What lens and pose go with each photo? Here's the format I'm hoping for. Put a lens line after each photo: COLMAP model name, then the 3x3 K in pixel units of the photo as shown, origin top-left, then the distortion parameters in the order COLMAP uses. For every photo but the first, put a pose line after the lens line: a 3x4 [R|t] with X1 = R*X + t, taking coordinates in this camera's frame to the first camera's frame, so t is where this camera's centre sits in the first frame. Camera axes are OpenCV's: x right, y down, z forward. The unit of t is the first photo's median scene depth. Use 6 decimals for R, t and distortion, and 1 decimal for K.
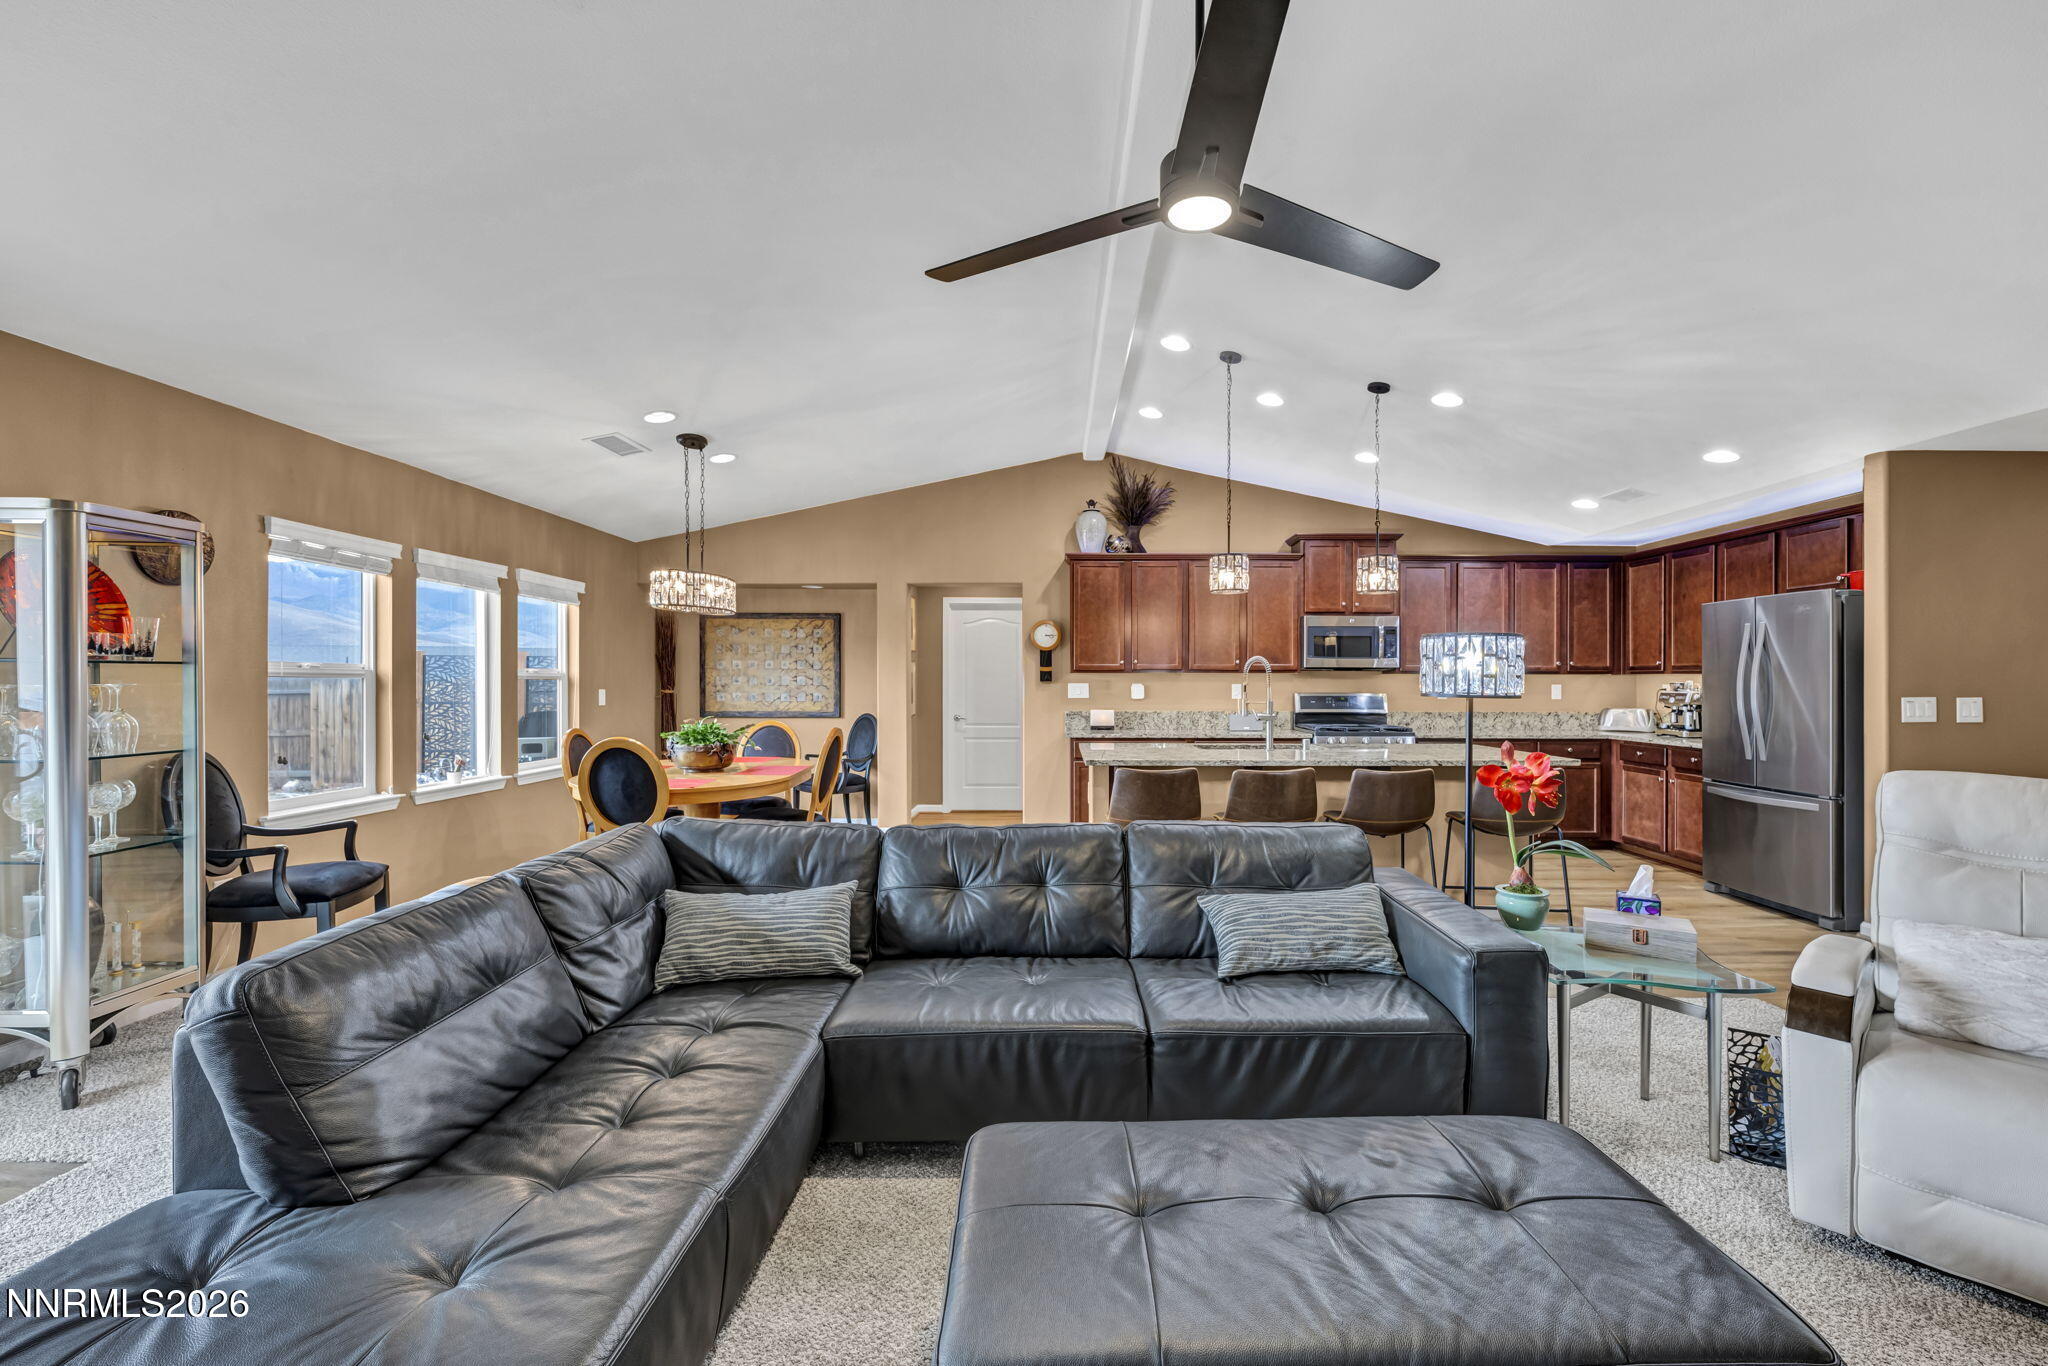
lens RADIAL K [[862.4, 0, 1057.7], [0, 862.4, 686.1], [0, 0, 1]] dist [0.004430, 0.000191]
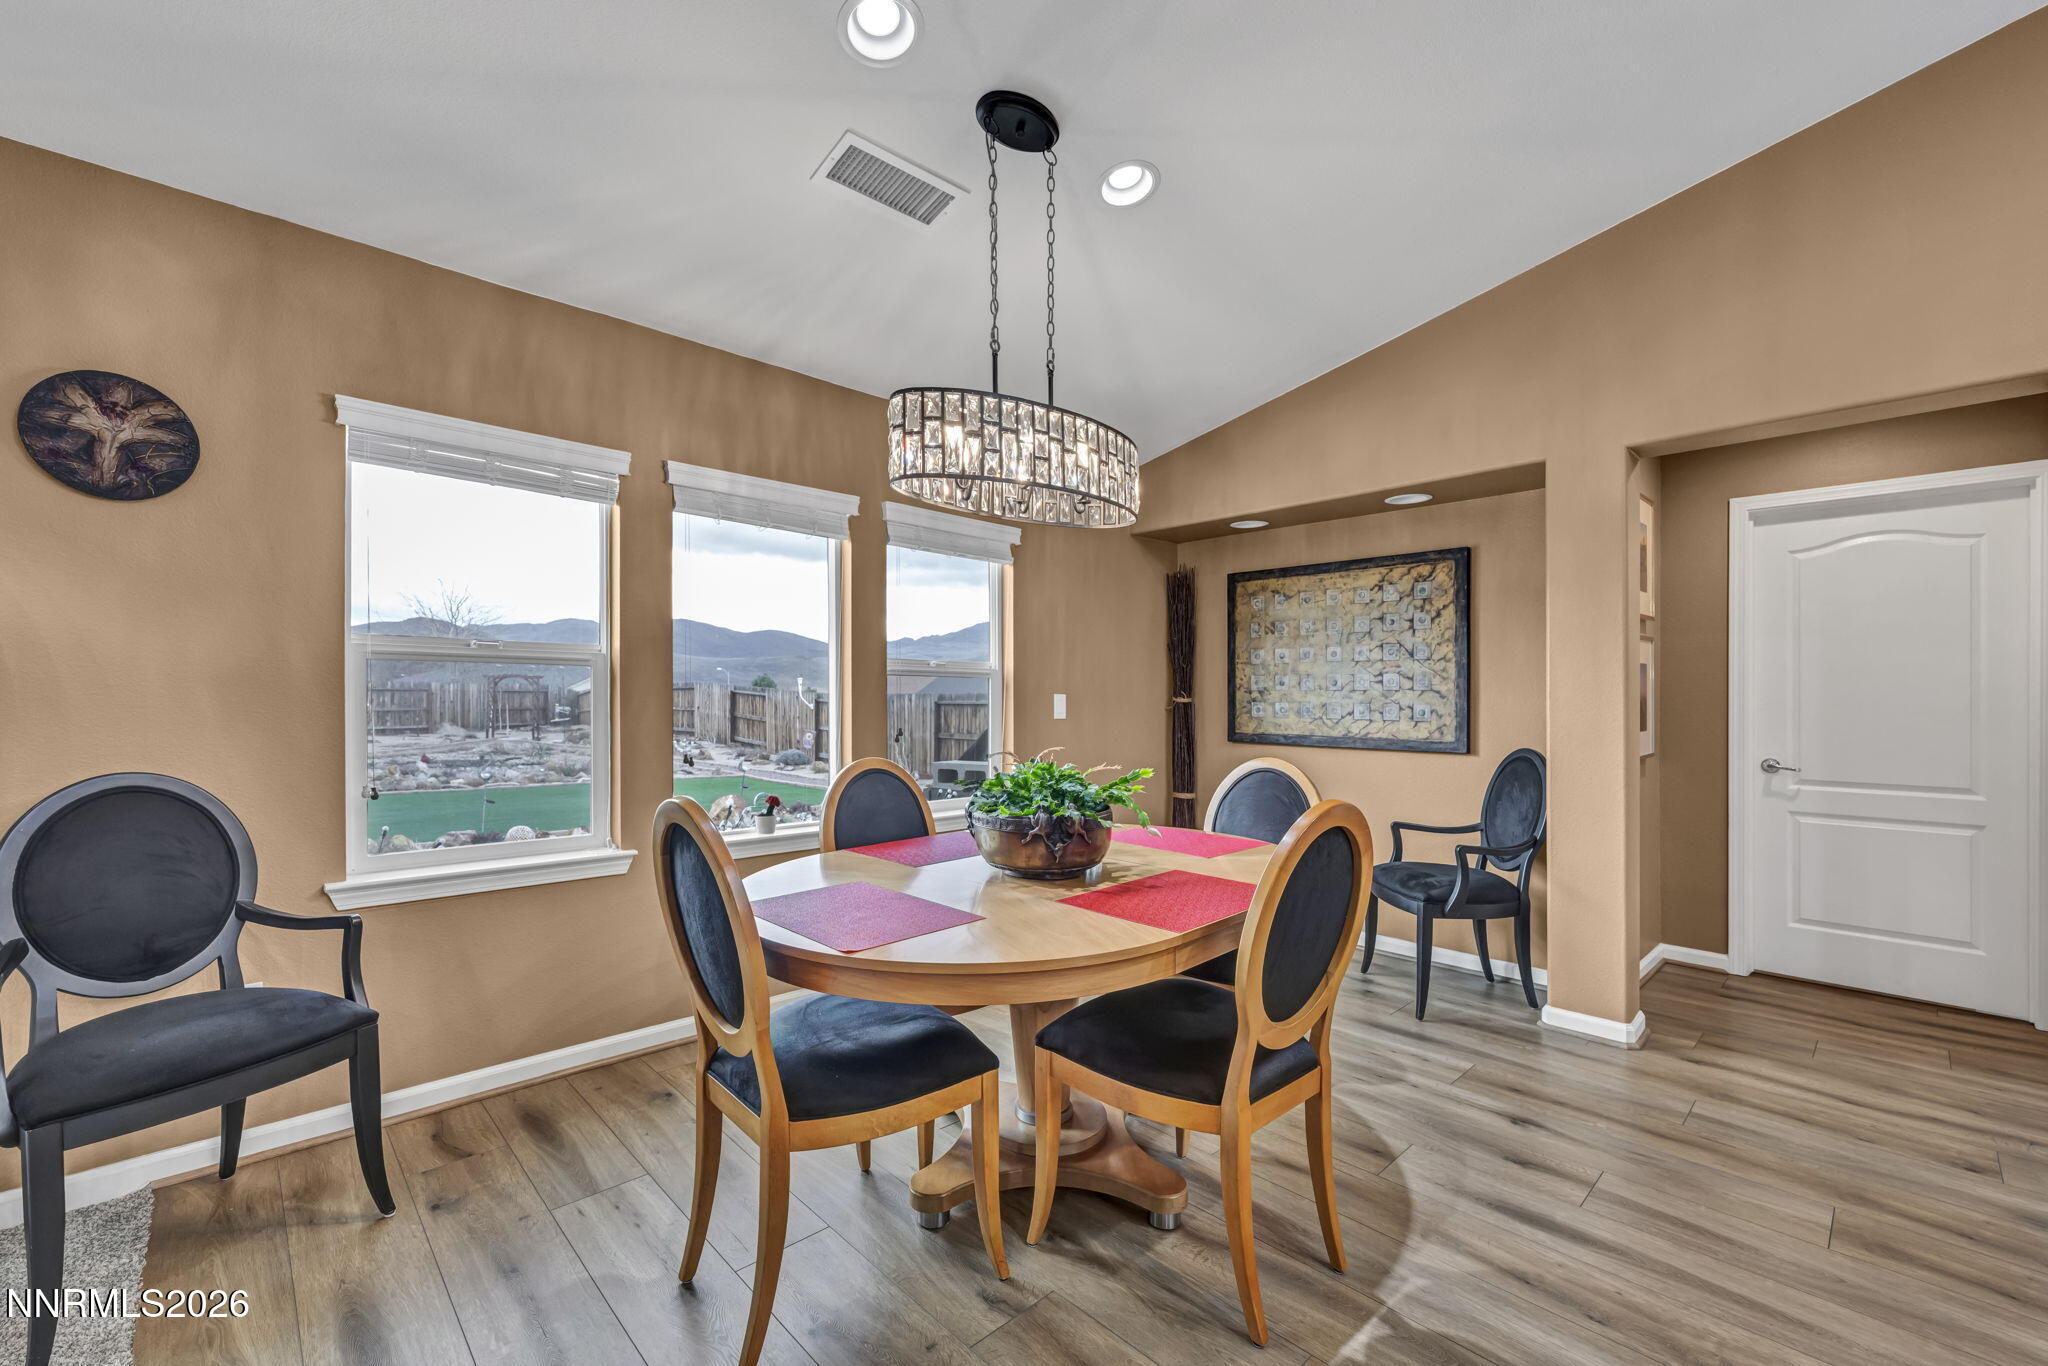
lens RADIAL K [[845.0, 0, 1020.4], [0, 845.0, 693.5], [0, 0, 1]] dist [-0.000530, -0.000315]
pose [[0.684553, -0.000204, -0.728963, -0.080228], [-0.009310, 0.999916, -0.009022, 0.009068], [0.728903, 0.012963, 0.684494, 0.527124]]
